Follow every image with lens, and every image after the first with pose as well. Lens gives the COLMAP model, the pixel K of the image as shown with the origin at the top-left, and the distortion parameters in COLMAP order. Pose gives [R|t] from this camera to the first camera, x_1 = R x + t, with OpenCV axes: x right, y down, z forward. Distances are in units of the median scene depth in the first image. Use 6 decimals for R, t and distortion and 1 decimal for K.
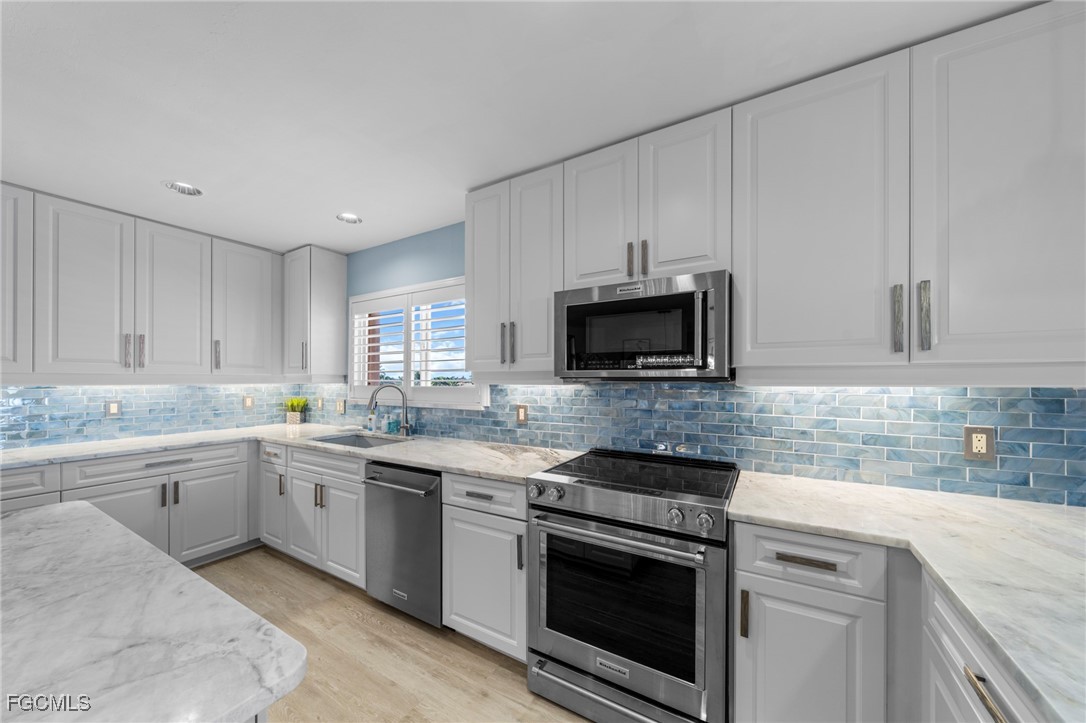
lens RADIAL K [[380.1, 0, 546.4], [0, 380.1, 378.5], [0, 0, 1]] dist [-0.000107, -0.000016]
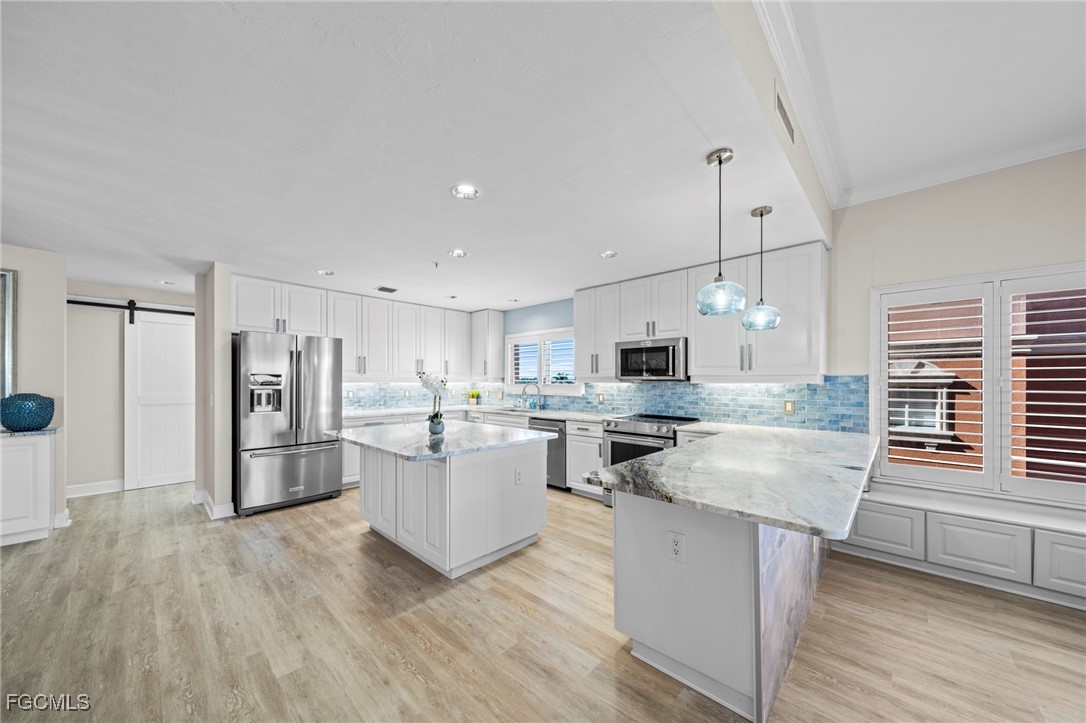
lens RADIAL K [[381.4, 0, 542.2], [0, 381.4, 379.3], [0, 0, 1]] dist [-0.000905, -0.000046]
pose [[0.975667, 0.000014, -0.219259, 0.084950], [0.000185, 1.000000, 0.000889, -0.005877], [0.219259, -0.000908, 0.975666, -1.202833]]
